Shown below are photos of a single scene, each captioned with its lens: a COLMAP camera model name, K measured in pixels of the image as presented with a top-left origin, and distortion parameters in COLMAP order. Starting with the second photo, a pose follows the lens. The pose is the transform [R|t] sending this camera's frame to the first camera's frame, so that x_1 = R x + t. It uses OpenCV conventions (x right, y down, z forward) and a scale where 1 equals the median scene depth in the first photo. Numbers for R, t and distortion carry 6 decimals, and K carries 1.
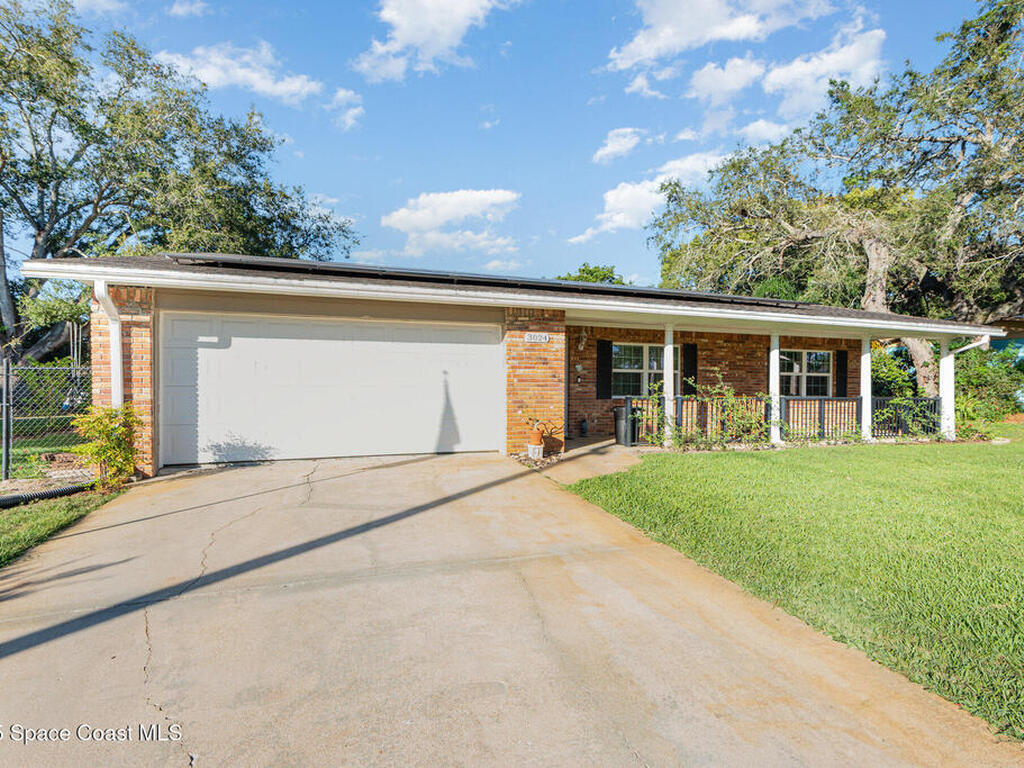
lens RADIAL K [[519.1, 0, 506.9], [0, 519.1, 384.6], [0, 0, 1]] dist [-0.004249, -0.002026]
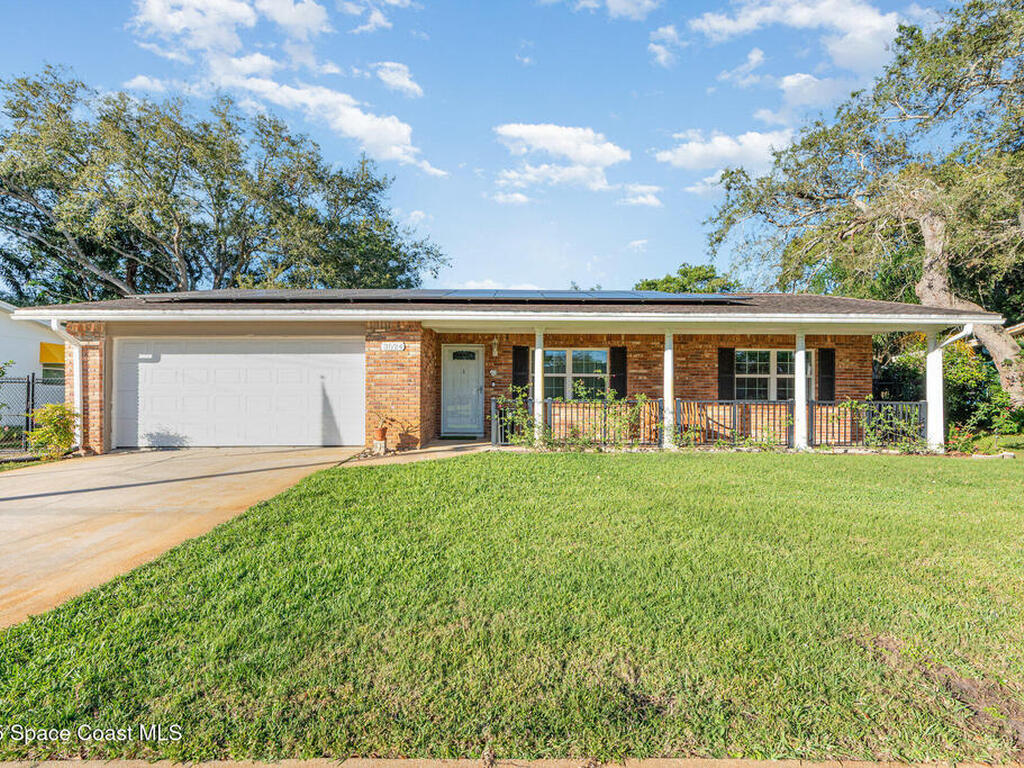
lens RADIAL K [[519.1, 0, 518.3], [0, 519.1, 391.8], [0, 0, 1]] dist [-0.004249, -0.002026]
pose [[0.948917, -0.006373, -0.315461, 0.659471], [0.004789, 0.999972, -0.005796, 0.015775], [0.315489, 0.003989, 0.948921, 0.011239]]
